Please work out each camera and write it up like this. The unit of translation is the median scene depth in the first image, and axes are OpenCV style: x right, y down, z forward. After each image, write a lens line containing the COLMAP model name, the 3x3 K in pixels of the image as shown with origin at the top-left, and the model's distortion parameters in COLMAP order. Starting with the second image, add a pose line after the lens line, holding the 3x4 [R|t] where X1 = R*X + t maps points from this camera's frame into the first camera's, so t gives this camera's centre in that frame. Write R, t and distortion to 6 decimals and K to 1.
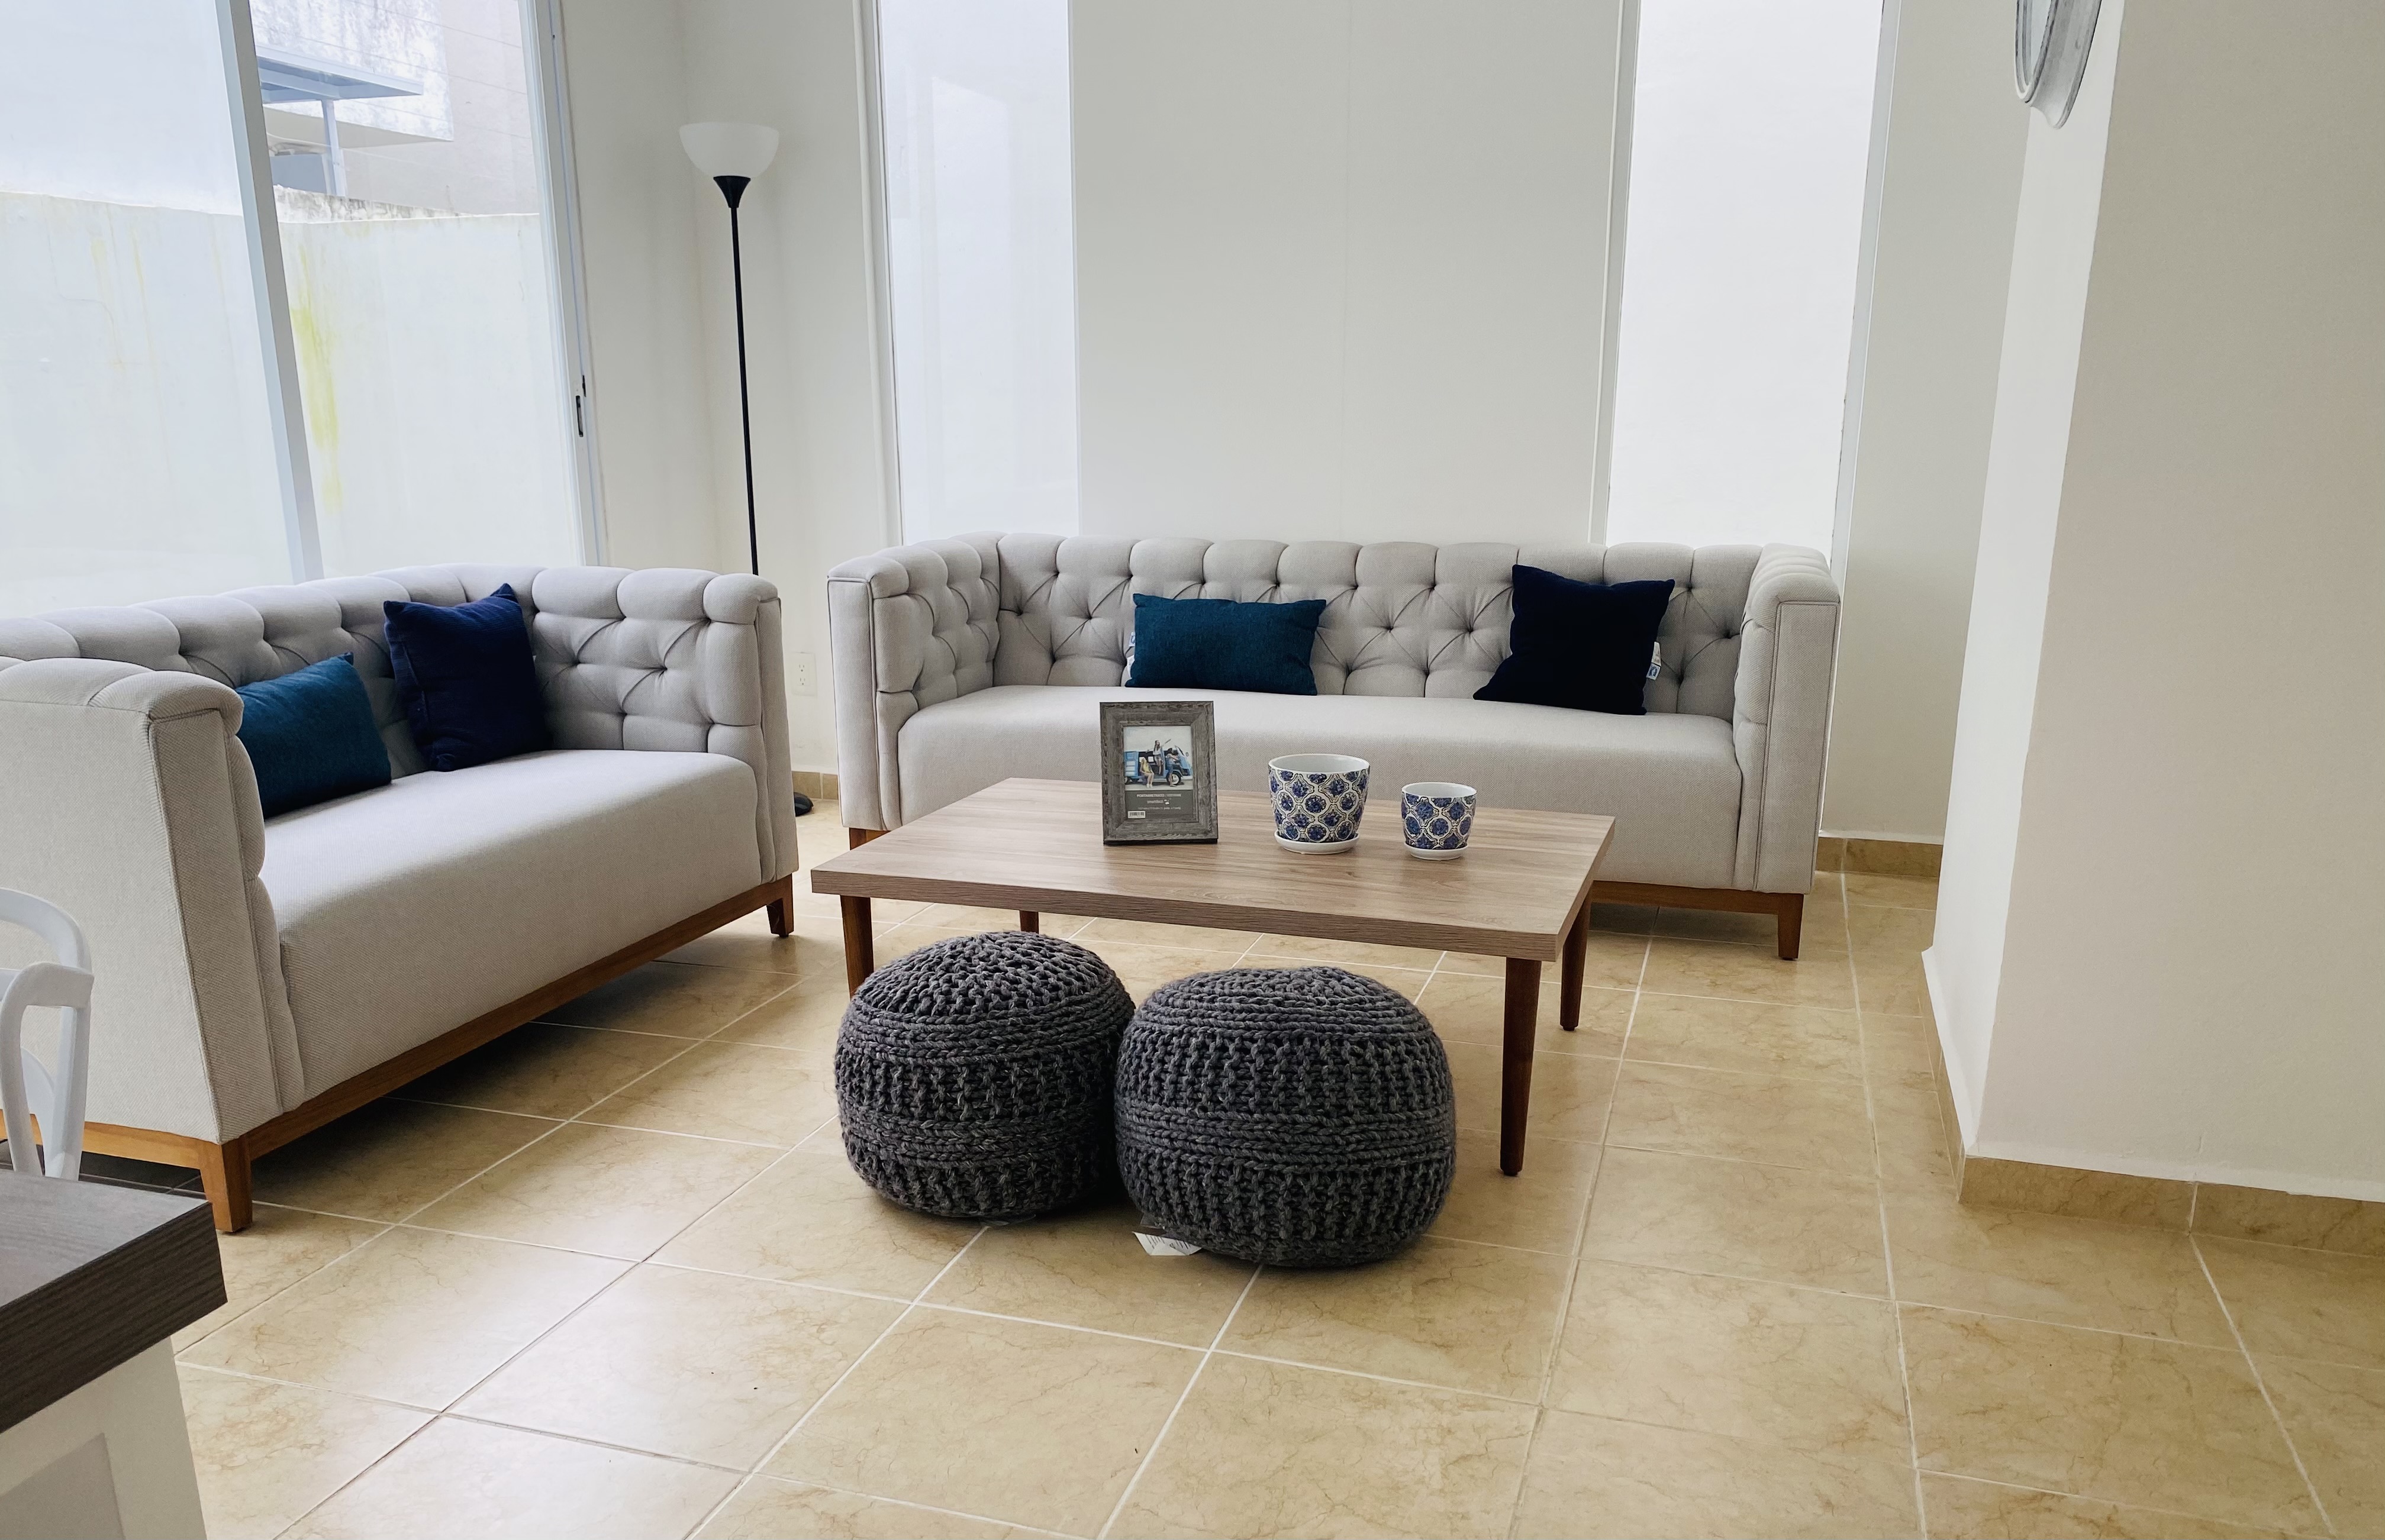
lens RADIAL K [[1825.5, 0, 1191.5], [0, 1825.5, 877.6], [0, 0, 1]] dist [0.104517, -0.107713]
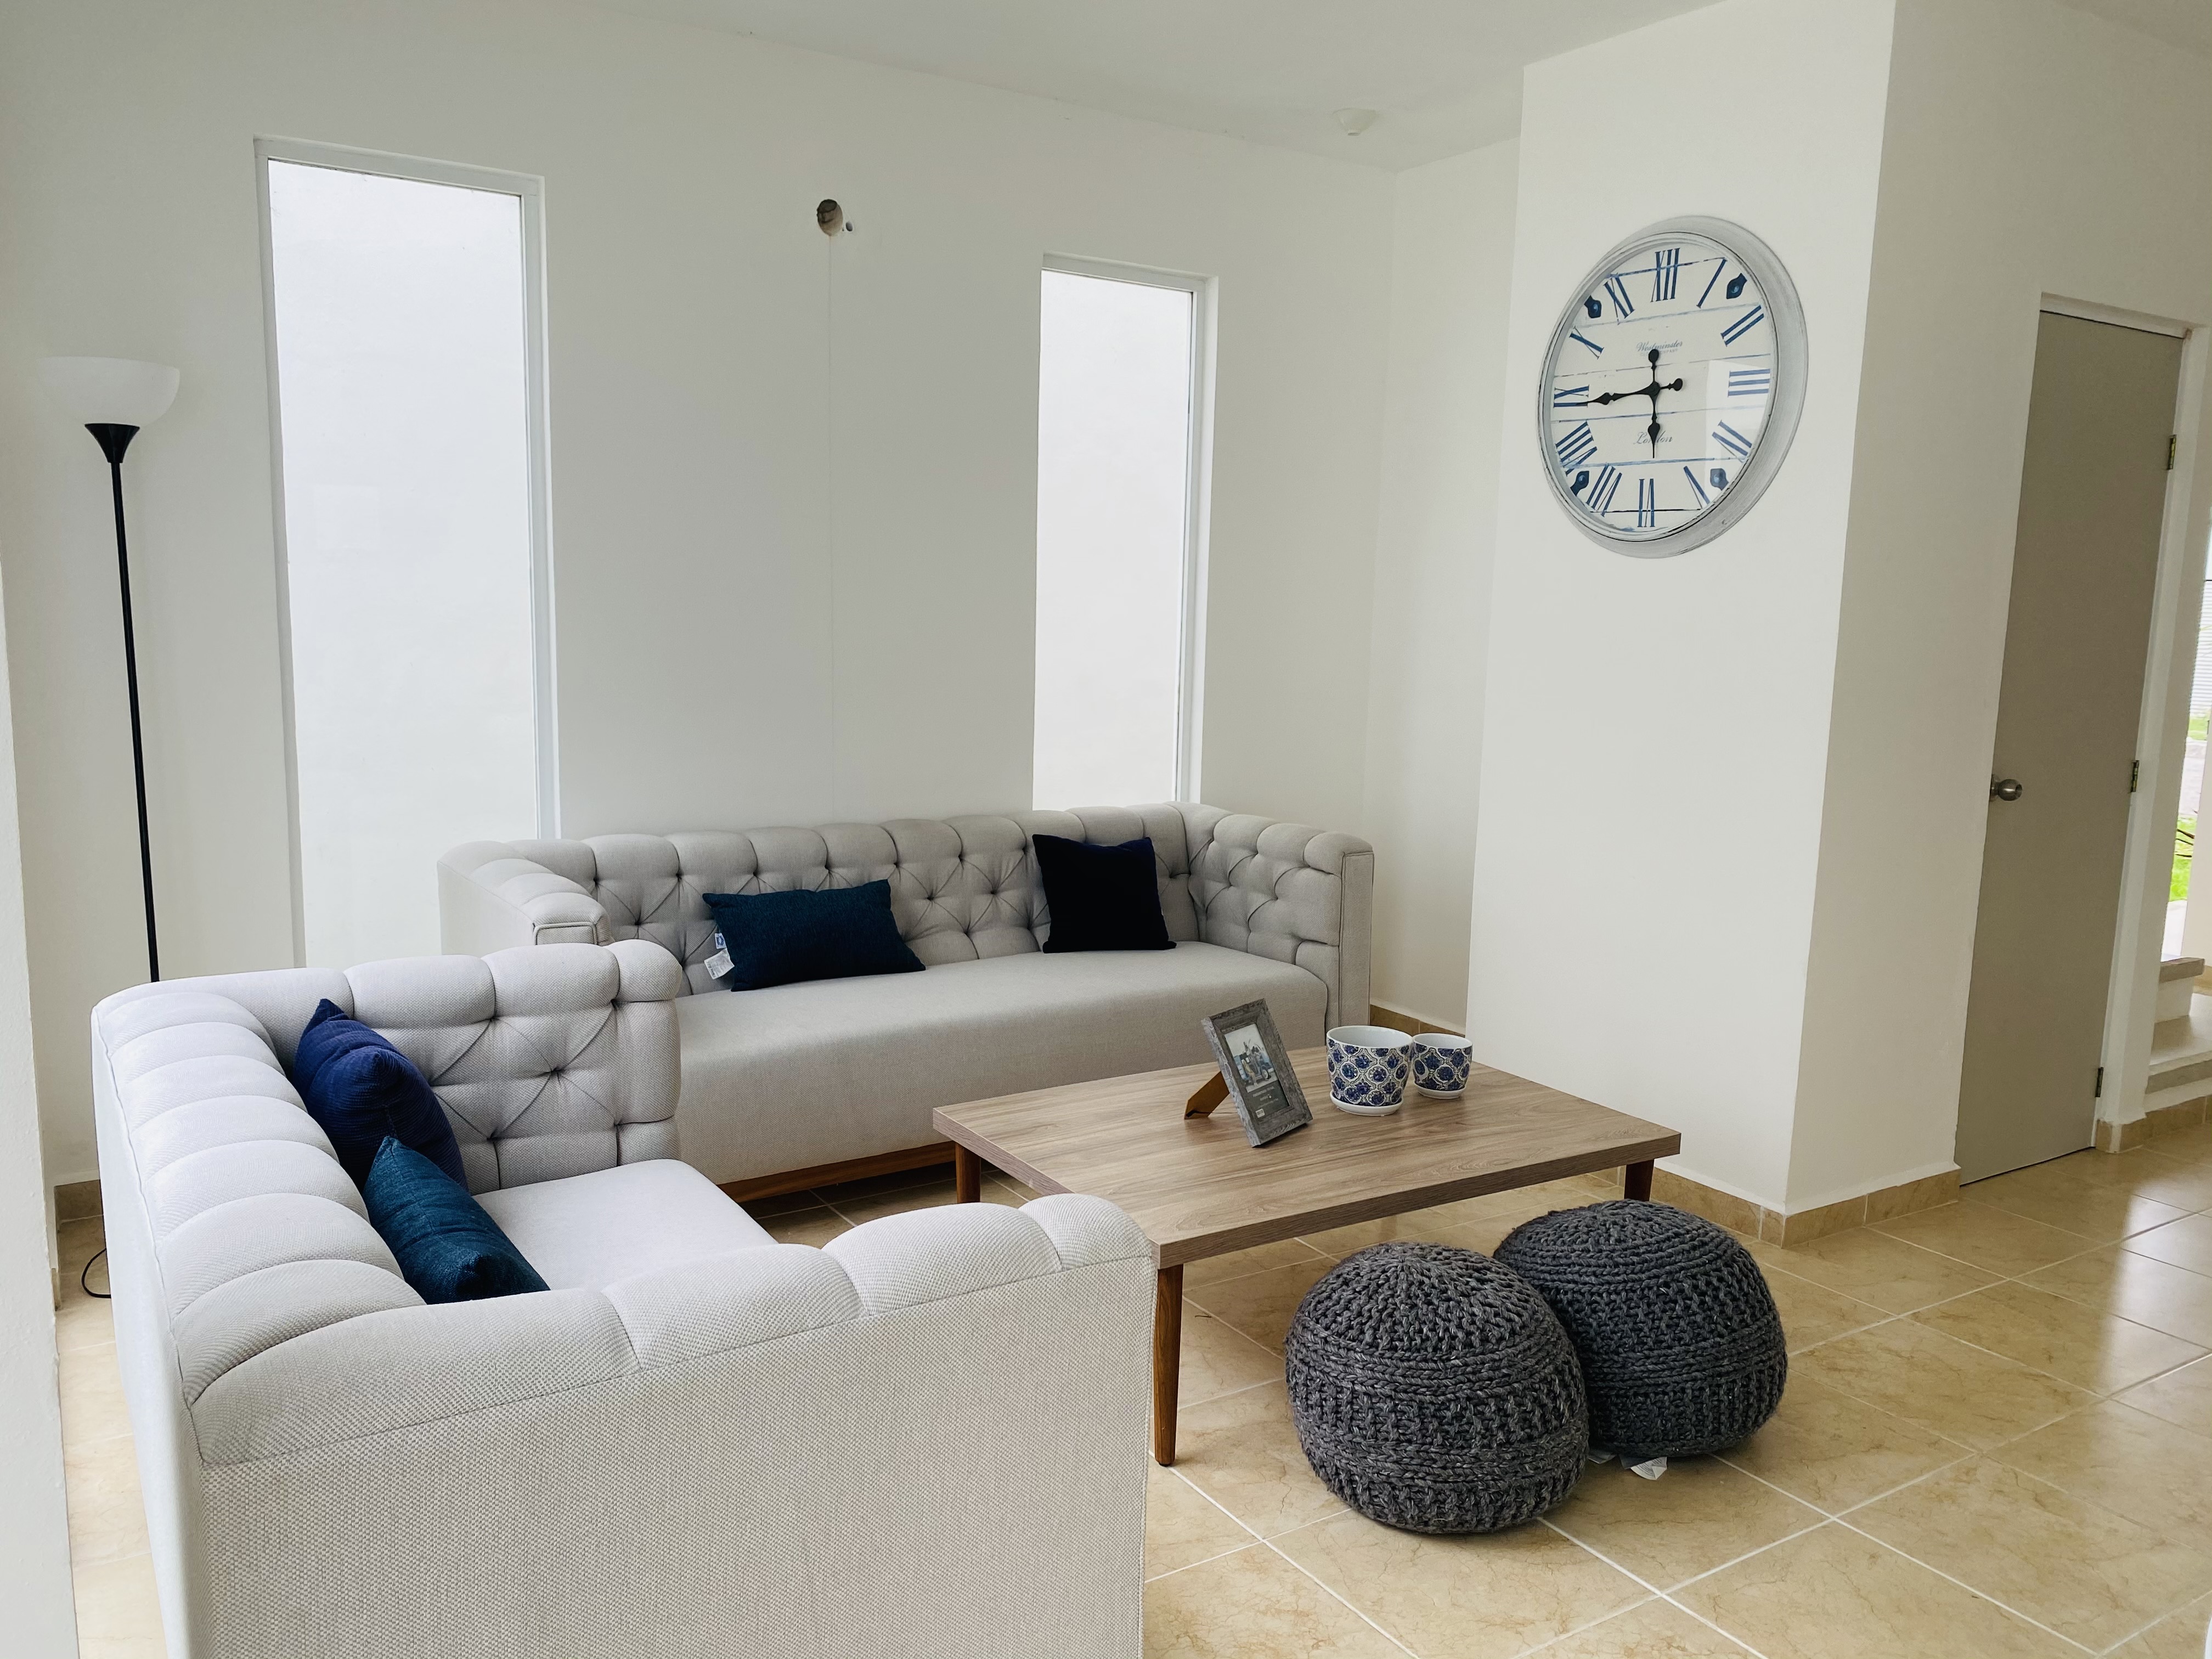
lens RADIAL K [[1692.6, 0, 1106.0], [0, 1692.6, 829.5], [0, 0, 1]] dist [0.001083, -0.006005]
pose [[0.636056, -0.088223, 0.766583, -0.690177], [0.170987, 0.984860, -0.028528, -0.155155], [-0.752460, 0.149221, 0.641511, 0.335273]]
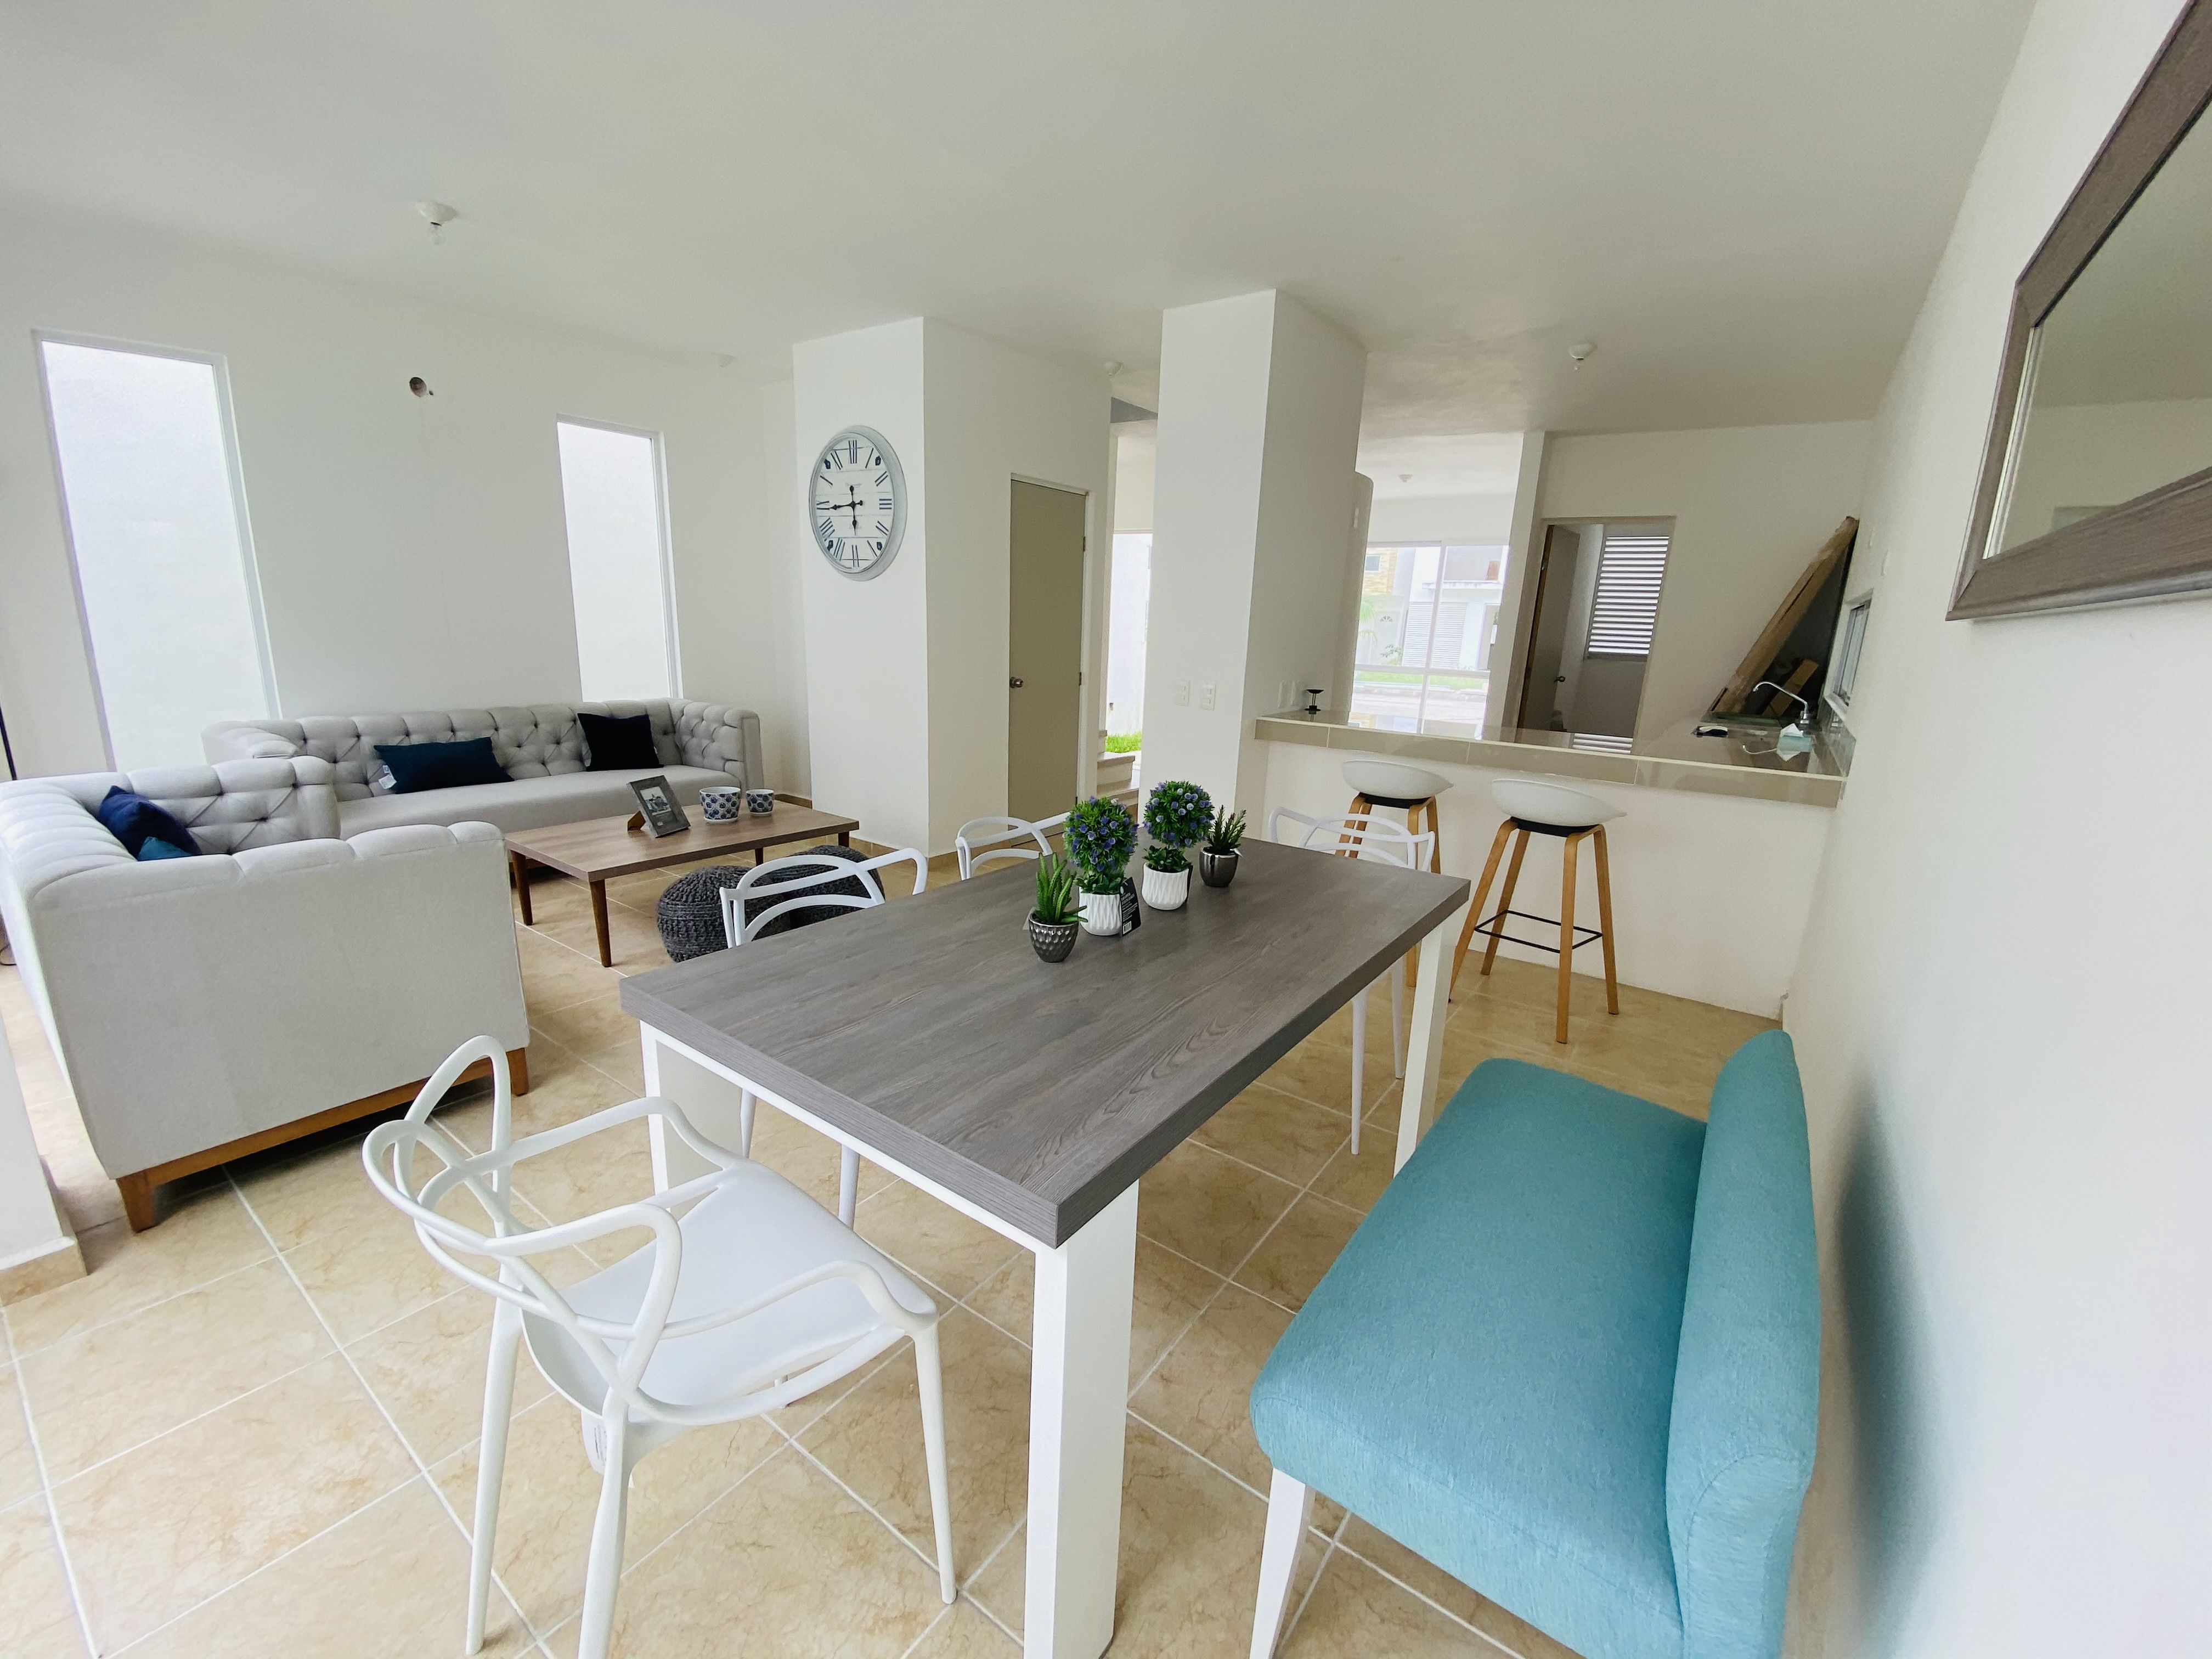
lens RADIAL K [[890.3, 0, 1110.2], [0, 890.3, 839.3], [0, 0, 1]] dist [0.001728, -0.015028]
pose [[0.300468, -0.215462, 0.929137, -0.798486], [0.201958, 0.966434, 0.158801, -0.067975], [-0.932165, 0.139932, 0.333897, 0.029467]]
